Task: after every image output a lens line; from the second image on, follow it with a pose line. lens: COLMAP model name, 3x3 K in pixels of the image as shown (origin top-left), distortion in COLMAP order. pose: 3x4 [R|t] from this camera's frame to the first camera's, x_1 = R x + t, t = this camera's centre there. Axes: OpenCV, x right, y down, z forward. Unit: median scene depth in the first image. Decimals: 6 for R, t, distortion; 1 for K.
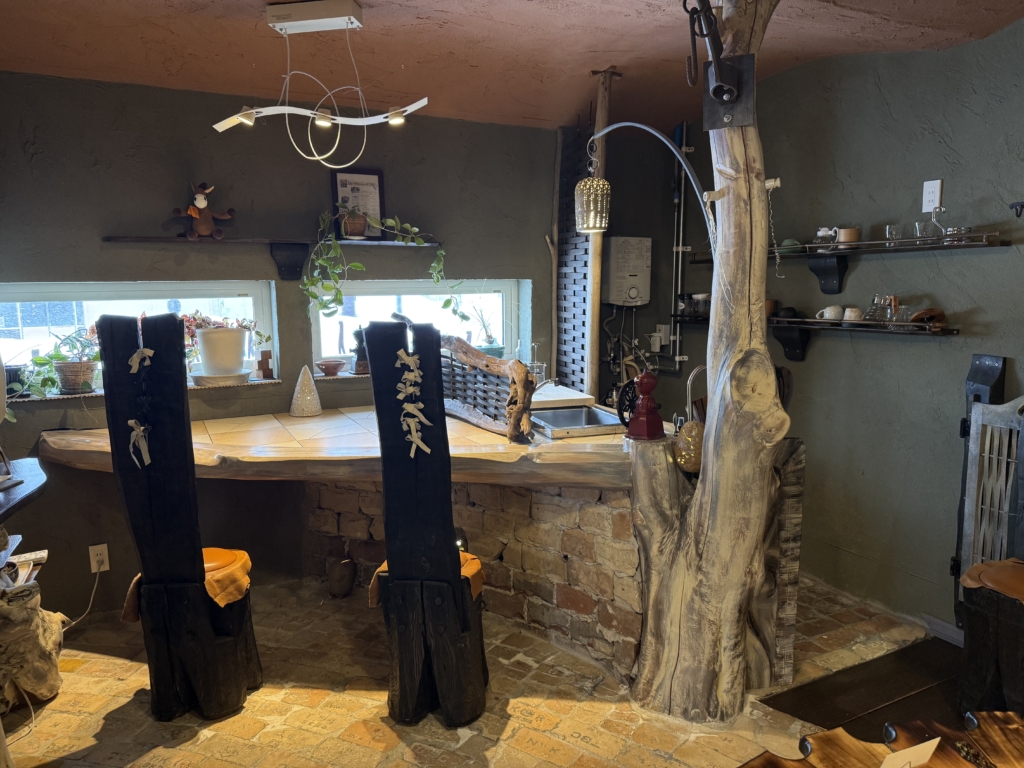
lens RADIAL K [[724.0, 0, 515.1], [0, 724.0, 383.9], [0, 0, 1]] dist [0.022907, -0.000724]
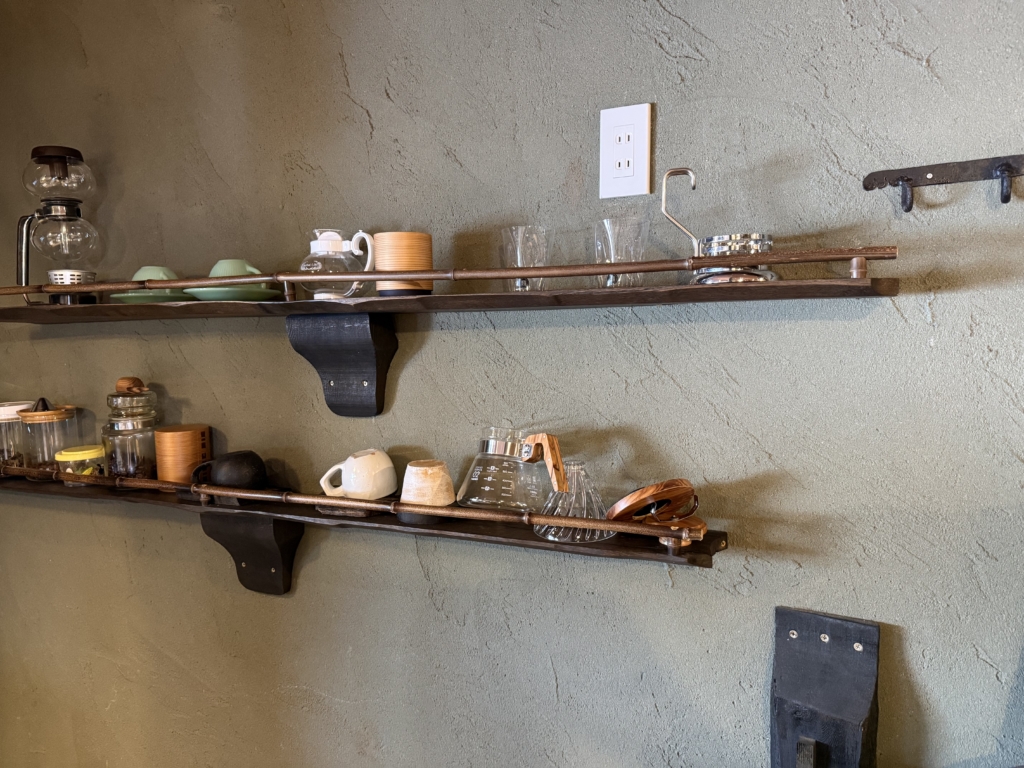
lens RADIAL K [[724.0, 0, 513.4], [0, 724.0, 379.7], [0, 0, 1]] dist [0.022907, -0.000724]
pose [[0.765046, -0.011501, 0.643873, 0.277368], [0.076805, 0.994334, -0.073497, -0.115723], [-0.639379, 0.105681, 0.761594, 0.711415]]
